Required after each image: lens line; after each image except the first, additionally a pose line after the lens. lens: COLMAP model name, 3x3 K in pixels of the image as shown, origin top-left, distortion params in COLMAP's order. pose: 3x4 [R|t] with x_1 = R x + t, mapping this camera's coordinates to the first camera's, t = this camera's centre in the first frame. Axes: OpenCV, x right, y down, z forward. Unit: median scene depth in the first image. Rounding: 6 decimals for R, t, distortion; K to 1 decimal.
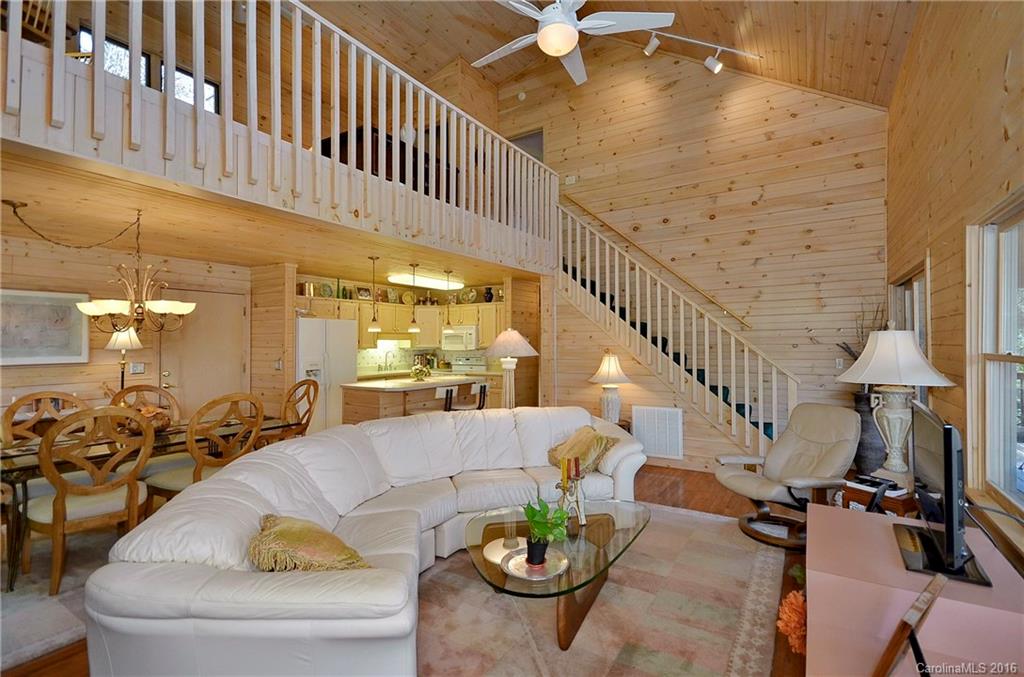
lens RADIAL K [[455.6, 0, 512.0], [0, 455.6, 338.5], [0, 0, 1]] dist [0.028837, 0.000070]
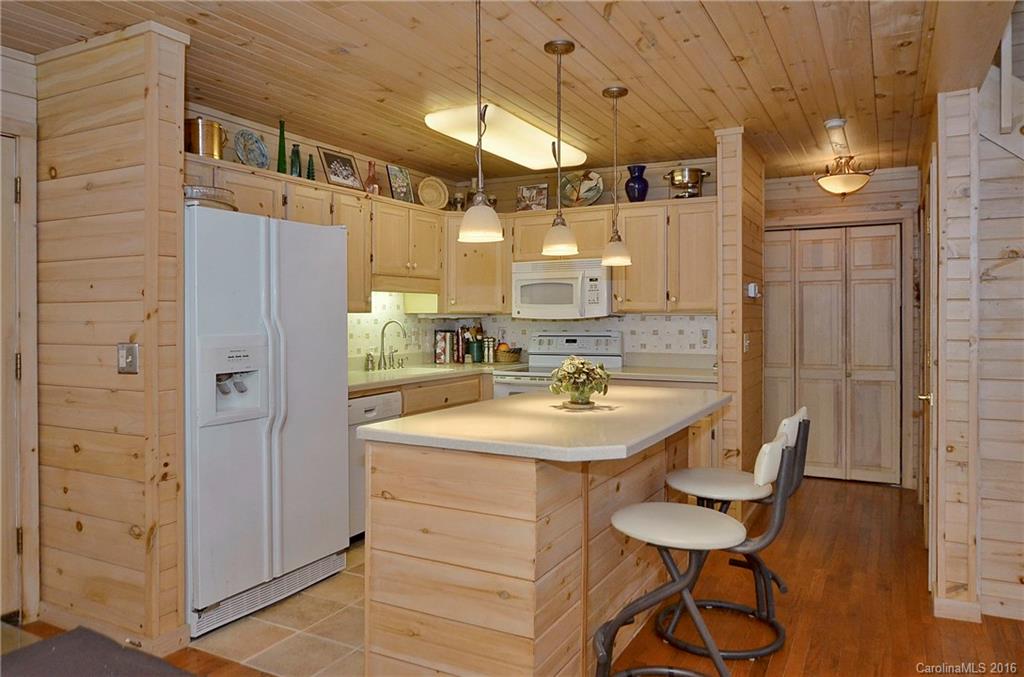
lens RADIAL K [[700.9, 0, 510.5], [0, 700.9, 320.5], [0, 0, 1]] dist [-0.006298, -0.002400]
pose [[0.997155, 0.001043, 0.075365, -0.223103], [-0.002072, 0.999906, 0.013576, 0.019964], [-0.075343, -0.013693, 0.997064, 0.396087]]
